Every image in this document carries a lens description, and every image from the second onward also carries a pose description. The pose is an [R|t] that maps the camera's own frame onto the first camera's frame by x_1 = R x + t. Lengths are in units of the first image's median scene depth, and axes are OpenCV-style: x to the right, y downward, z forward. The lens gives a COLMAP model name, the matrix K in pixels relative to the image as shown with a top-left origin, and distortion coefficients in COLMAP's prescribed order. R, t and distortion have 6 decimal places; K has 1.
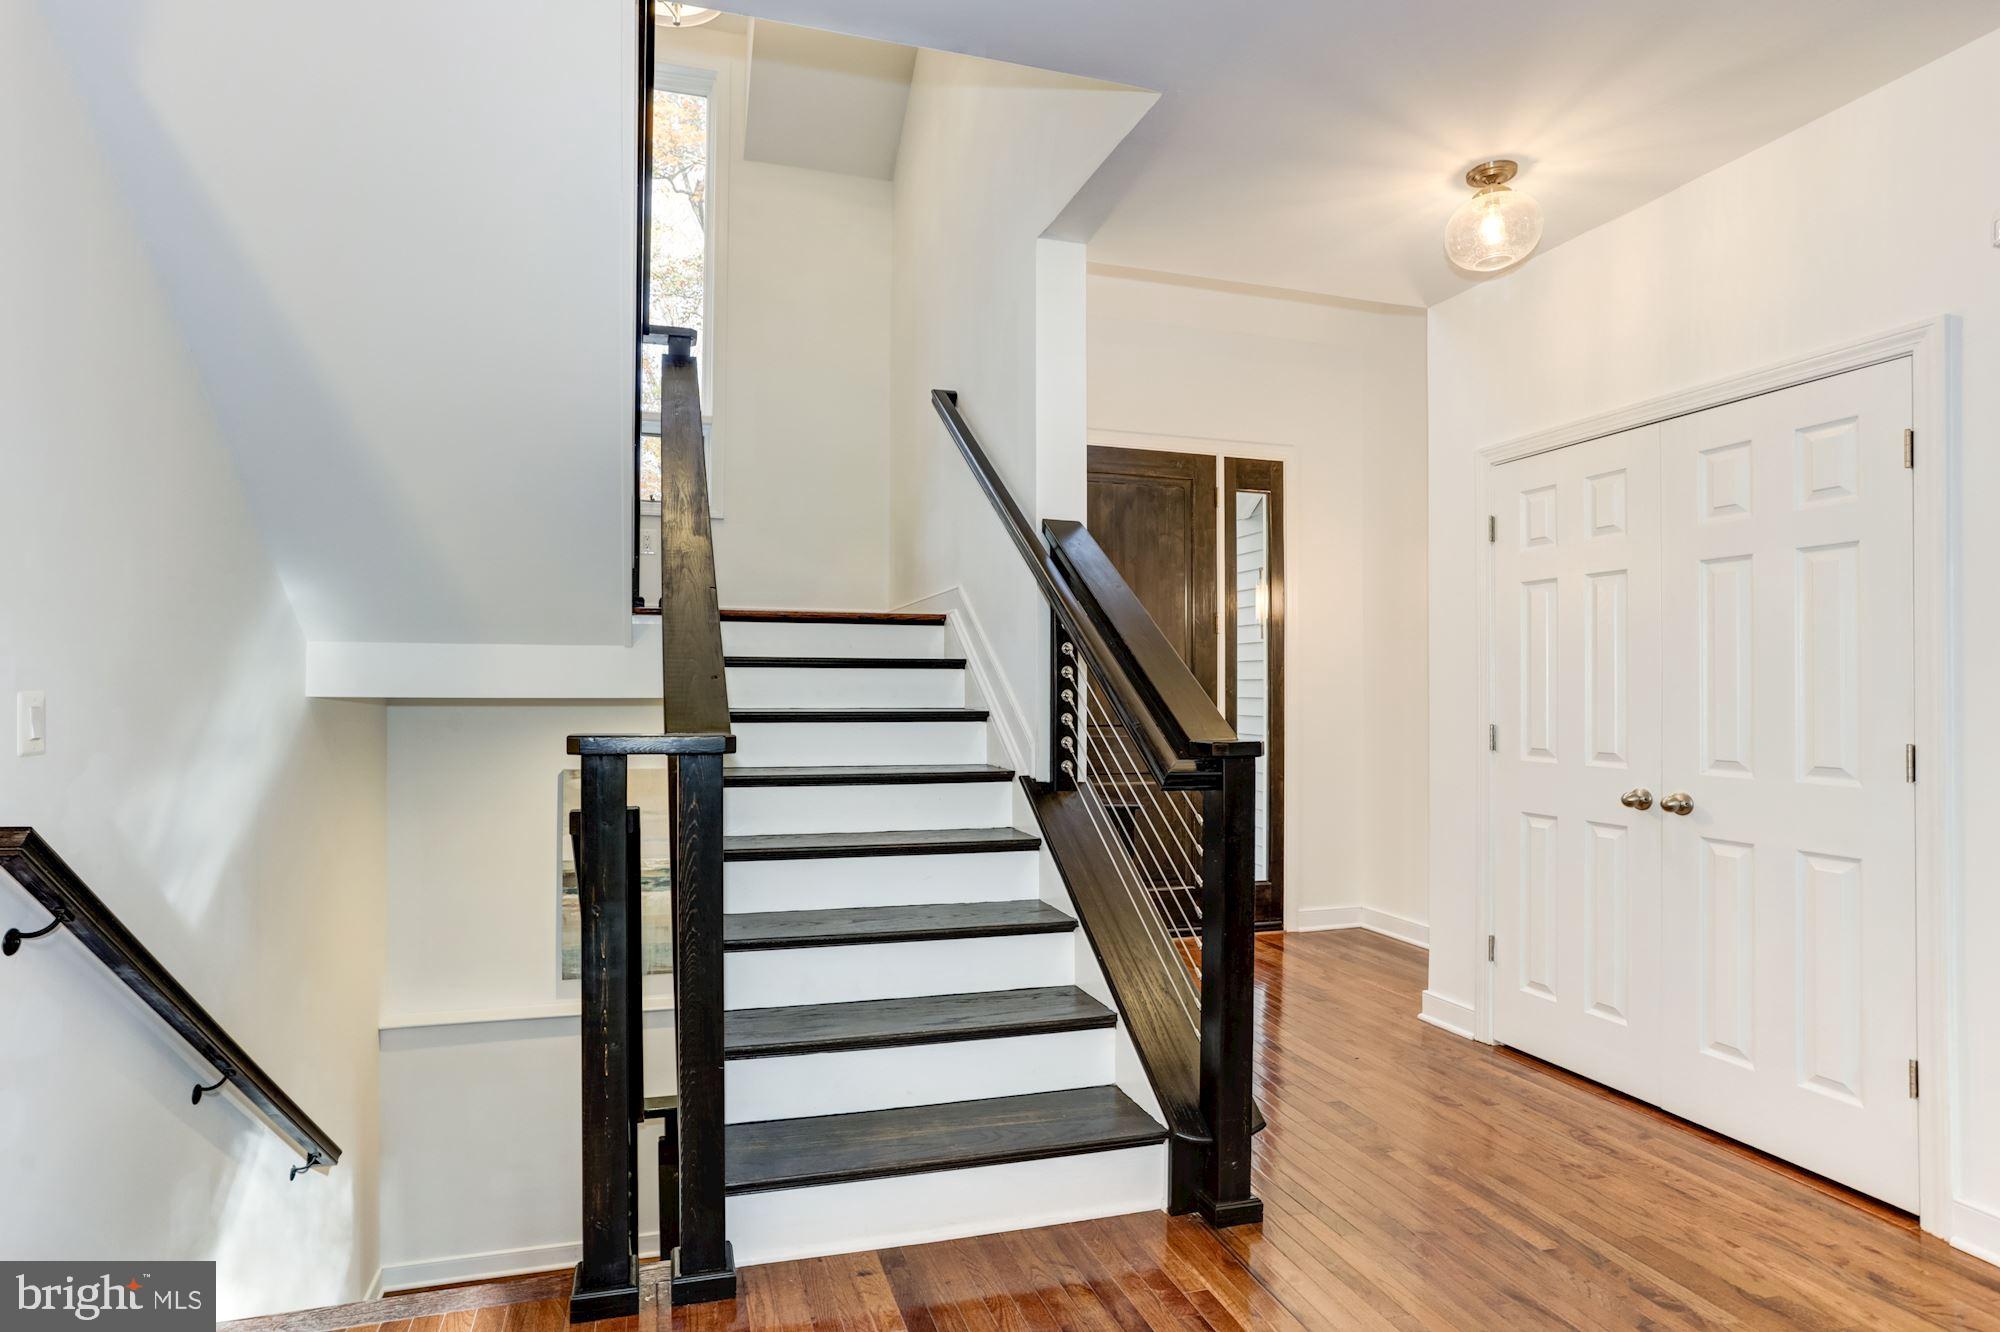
lens RADIAL K [[988.6, 0, 923.3], [0, 988.6, 692.4], [0, 0, 1]] dist [-0.036102, 0.023594]
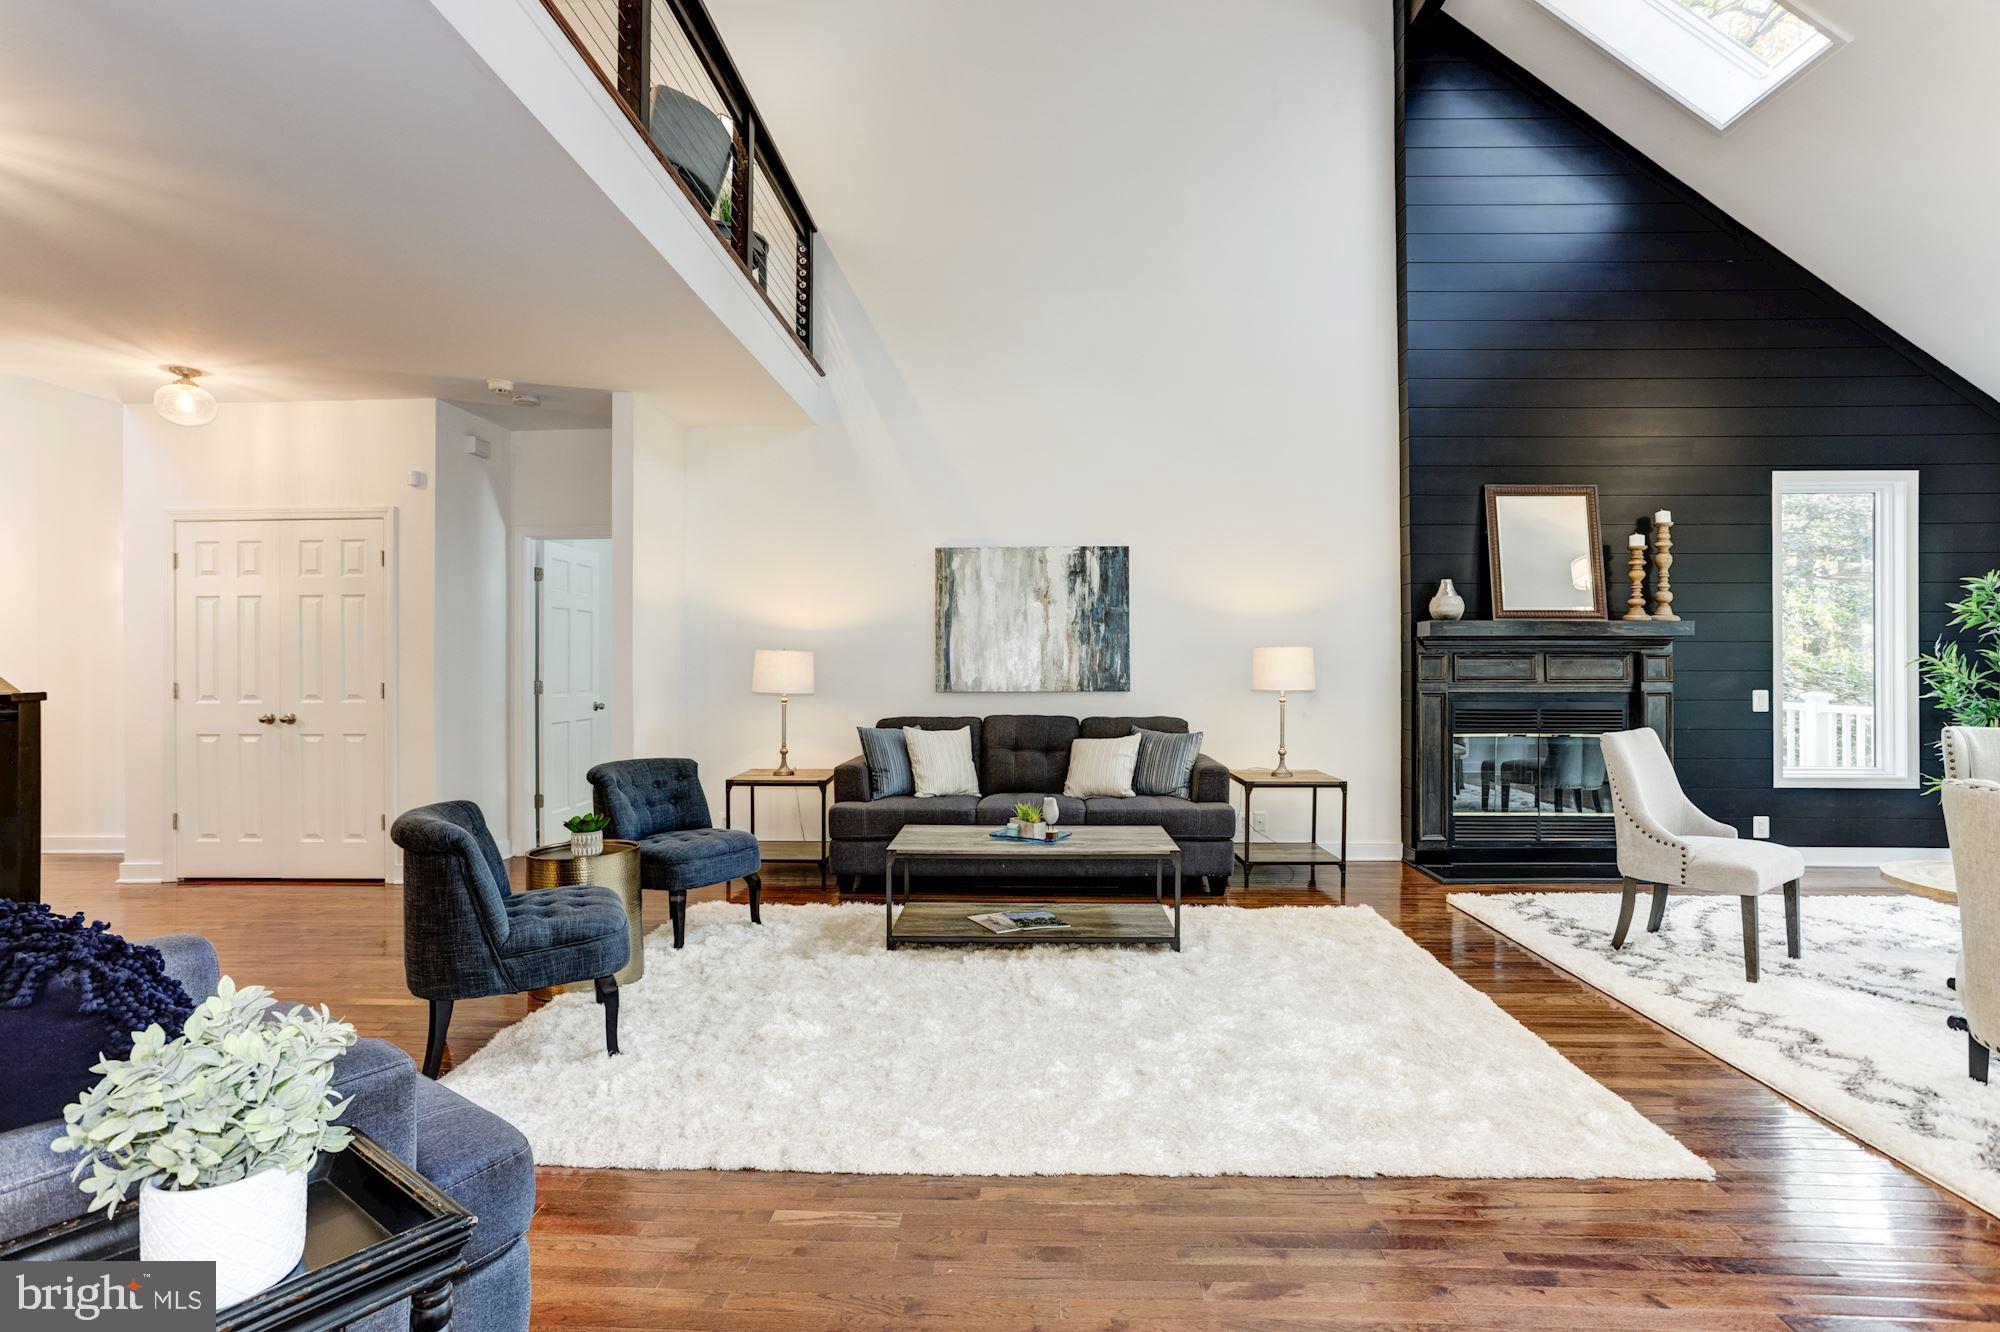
lens RADIAL K [[988.6, 0, 1003.1], [0, 988.6, 657.0], [0, 0, 1]] dist [-0.036102, 0.023594]
pose [[0.279983, -0.003426, 0.959999, -0.620034], [0.000518, 0.999994, 0.003418, -0.014245], [-0.960005, -0.000460, 0.279983, -0.812981]]
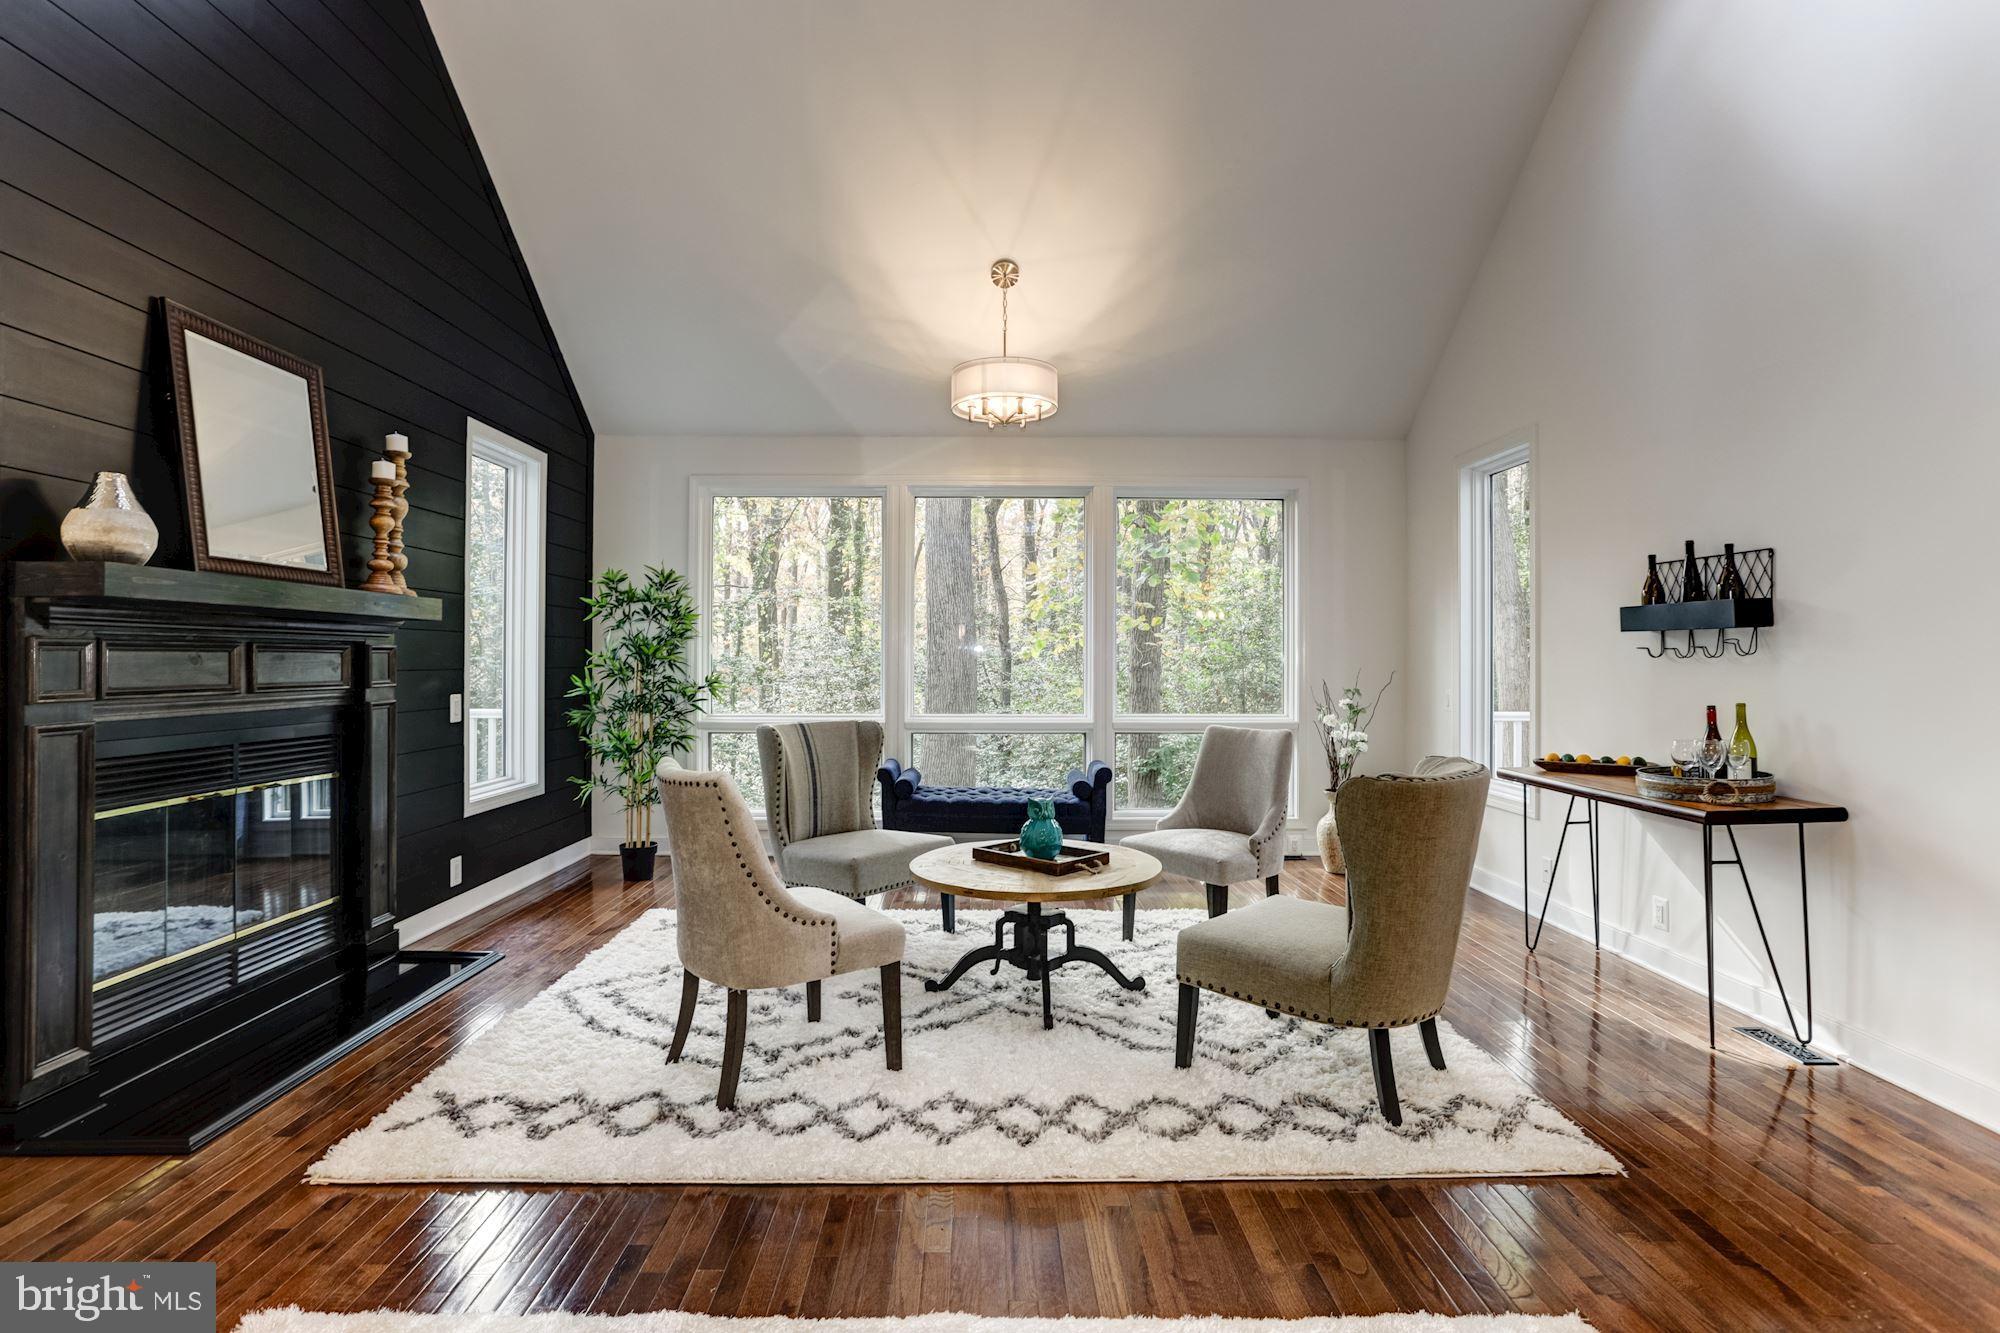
lens RADIAL K [[988.6, 0, 984.5], [0, 988.6, 638.6], [0, 0, 1]] dist [-0.036102, 0.023594]
pose [[-0.966000, -0.001306, 0.258538, 0.469904], [-0.006749, 0.999774, -0.020167, -0.001082], [-0.258454, -0.021227, -0.965790, -0.474559]]
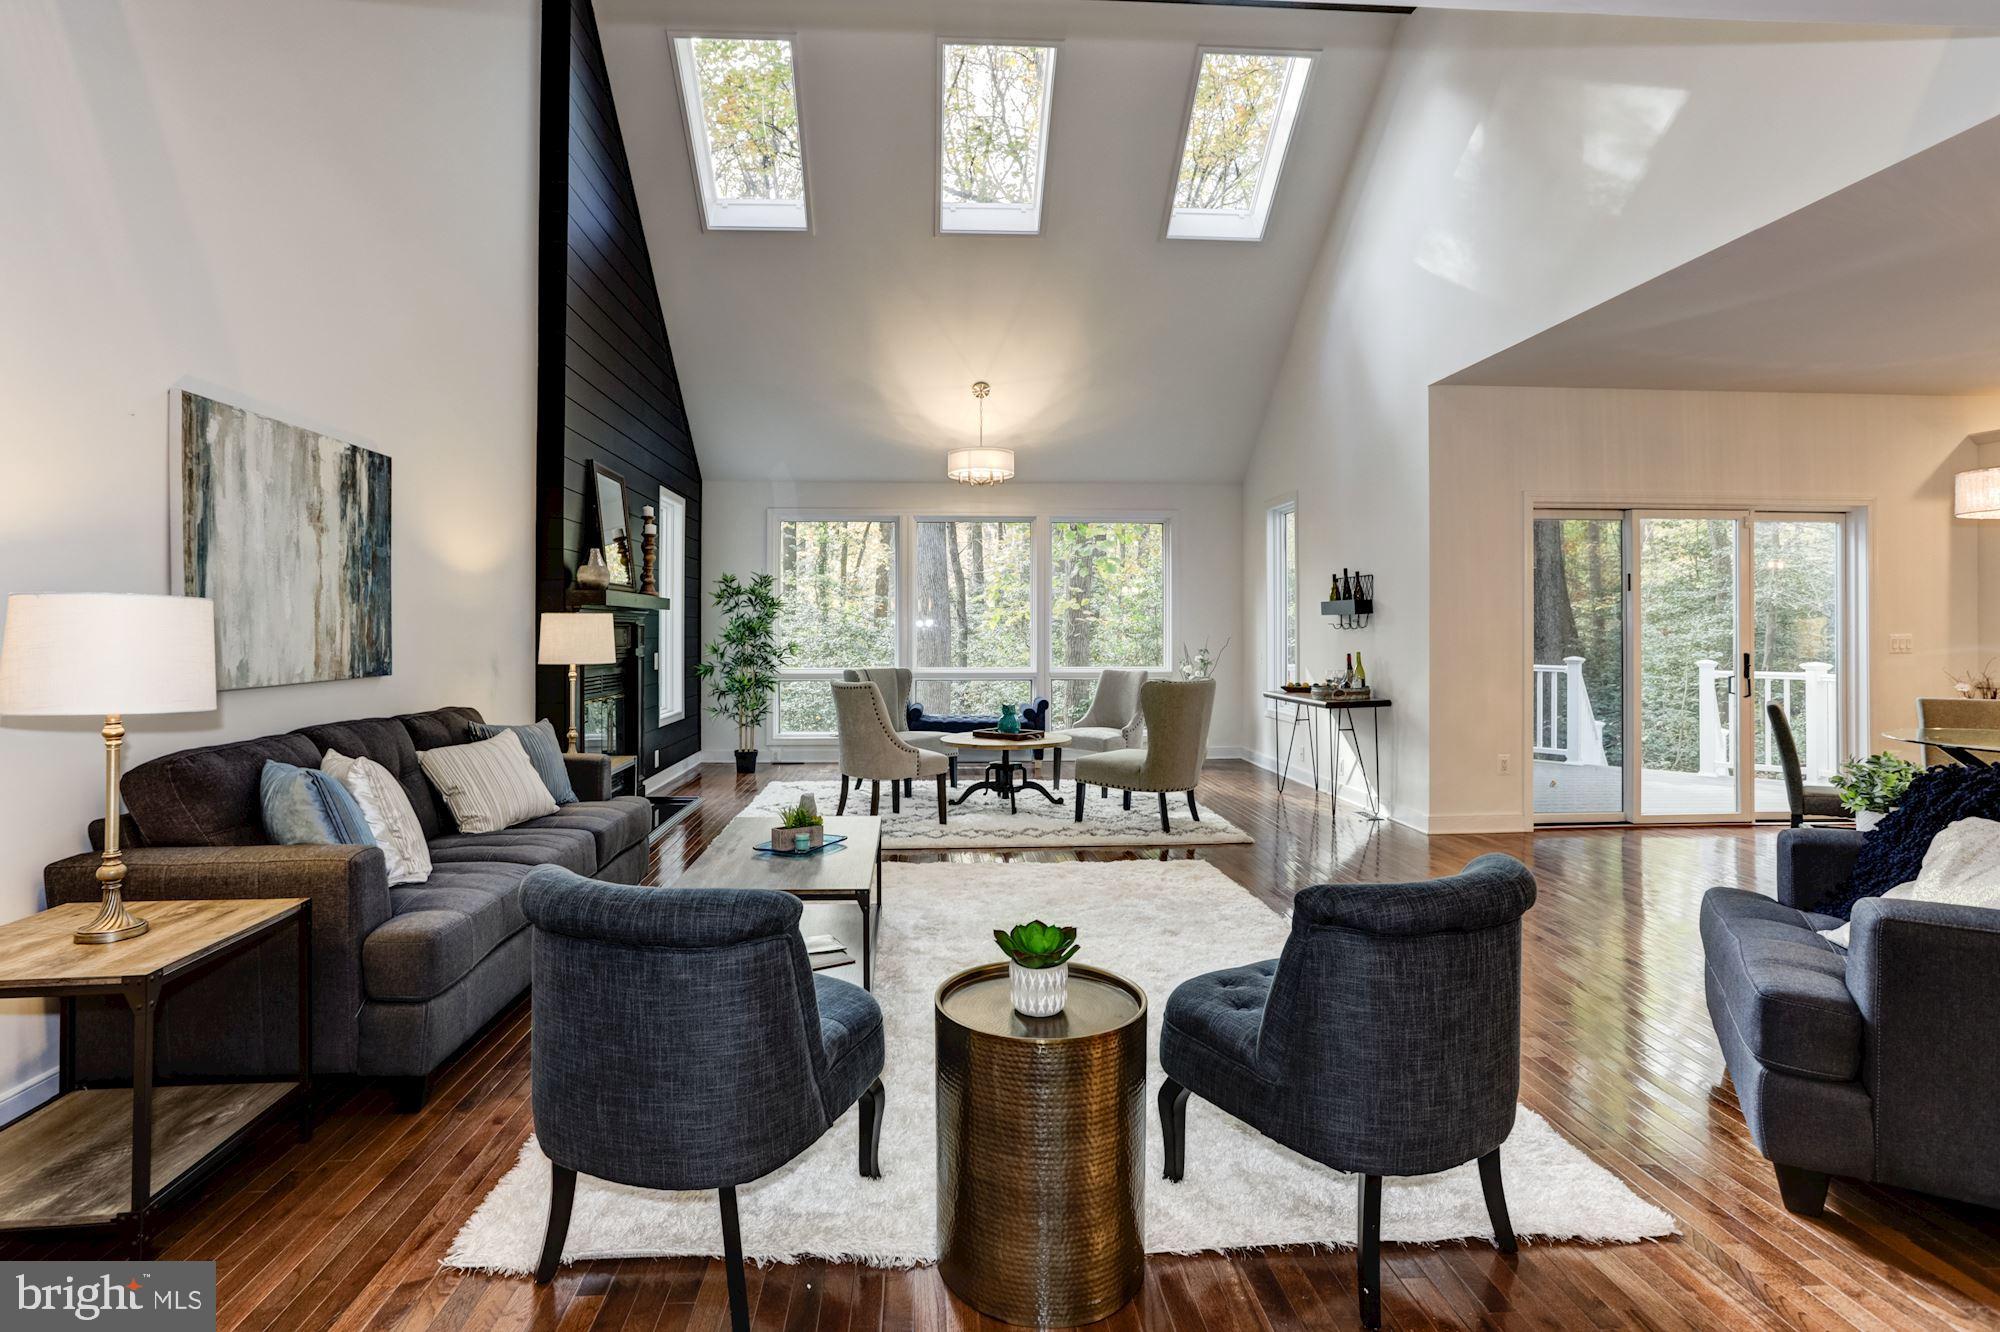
lens RADIAL K [[988.6, 0, 971.8], [0, 988.6, 633.5], [0, 0, 1]] dist [-0.036102, 0.023594]
pose [[-0.975979, -0.004233, 0.217823, 0.300789], [-0.003677, 0.999989, 0.002955, -0.001056], [-0.217833, 0.002083, -0.975984, 0.591384]]
